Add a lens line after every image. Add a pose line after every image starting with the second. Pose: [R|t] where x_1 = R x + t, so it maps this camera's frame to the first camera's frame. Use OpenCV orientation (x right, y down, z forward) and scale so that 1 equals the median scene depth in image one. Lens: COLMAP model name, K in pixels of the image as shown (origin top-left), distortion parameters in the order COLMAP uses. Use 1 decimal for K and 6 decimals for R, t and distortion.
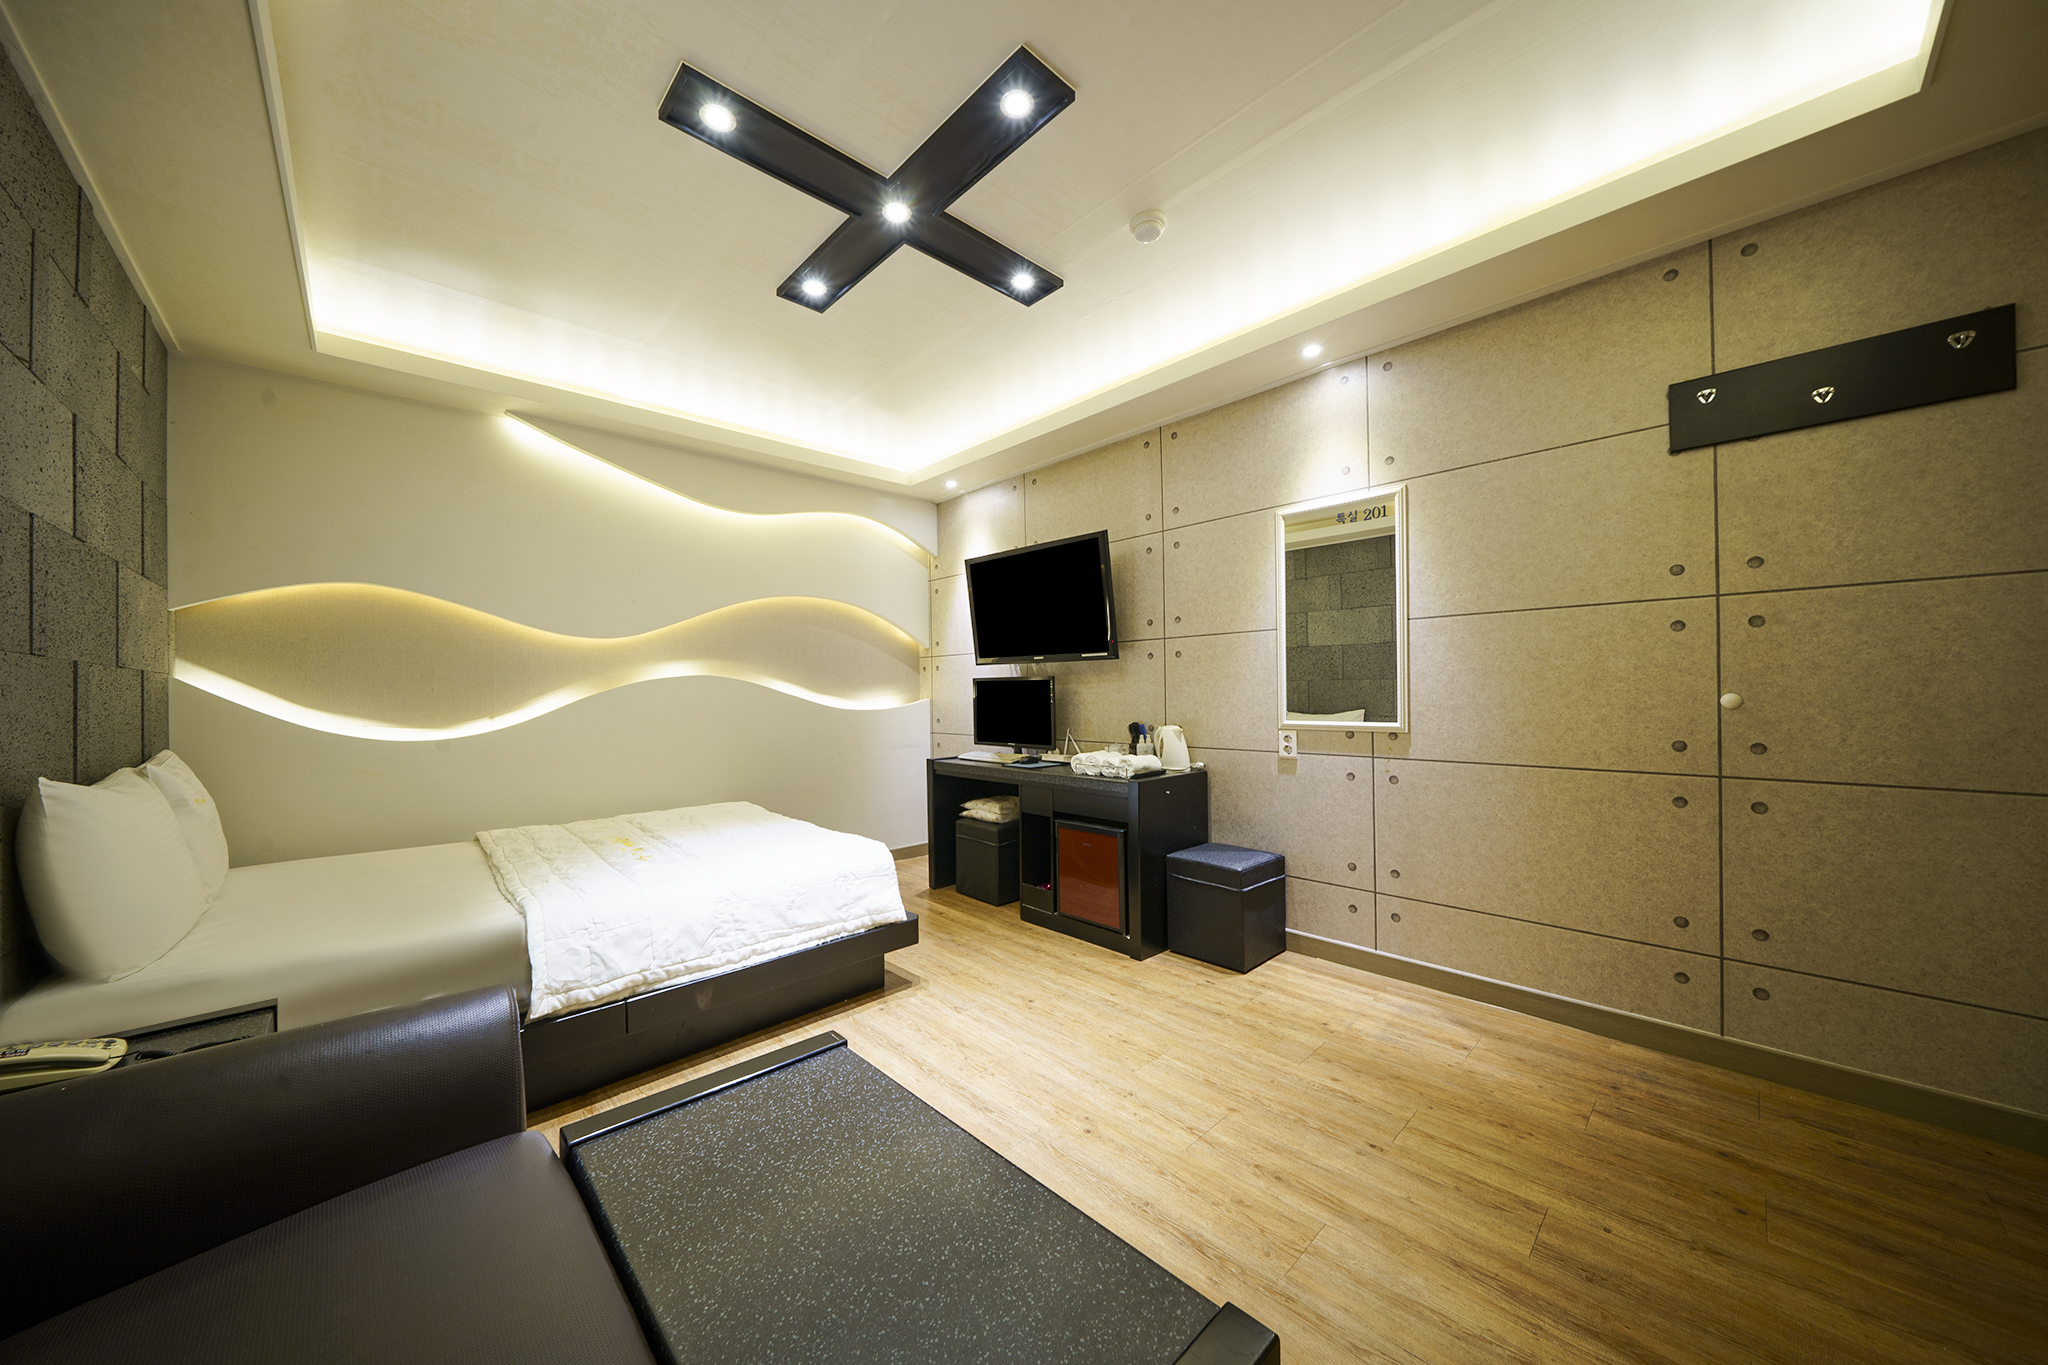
lens RADIAL K [[704.9, 0, 1010.4], [0, 704.9, 695.3], [0, 0, 1]] dist [-0.000081, -0.000085]
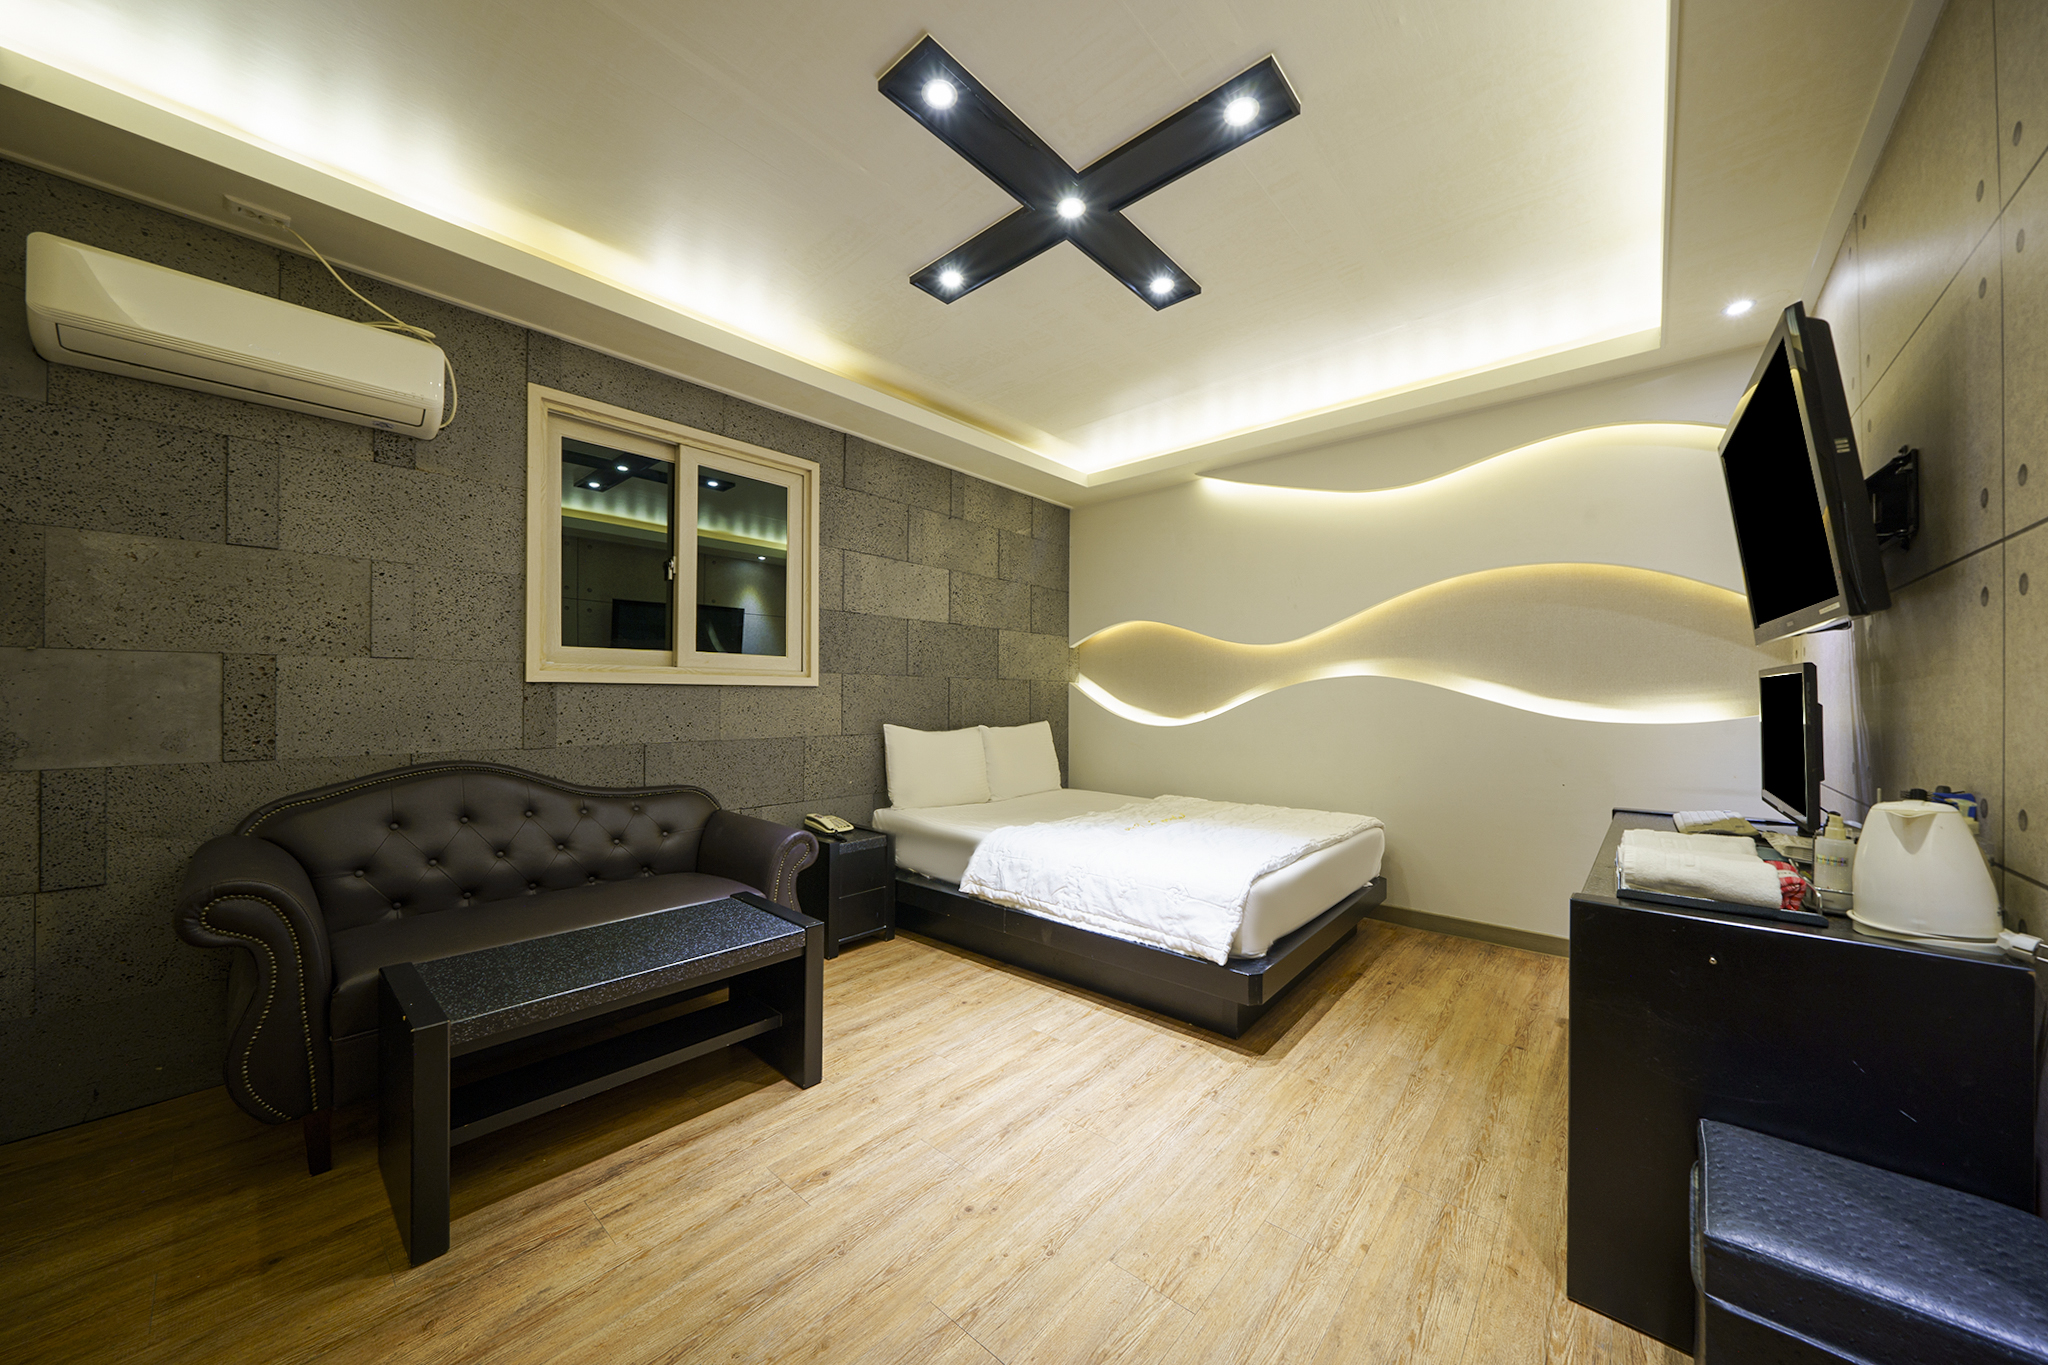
lens RADIAL K [[704.9, 0, 1010.4], [0, 704.9, 695.3], [0, 0, 1]] dist [-0.000081, -0.000085]
pose [[0.088379, 0.010285, -0.996034, 0.604530], [-0.009350, 0.999911, 0.009496, -0.008055], [0.996043, 0.008473, 0.088468, 0.611513]]
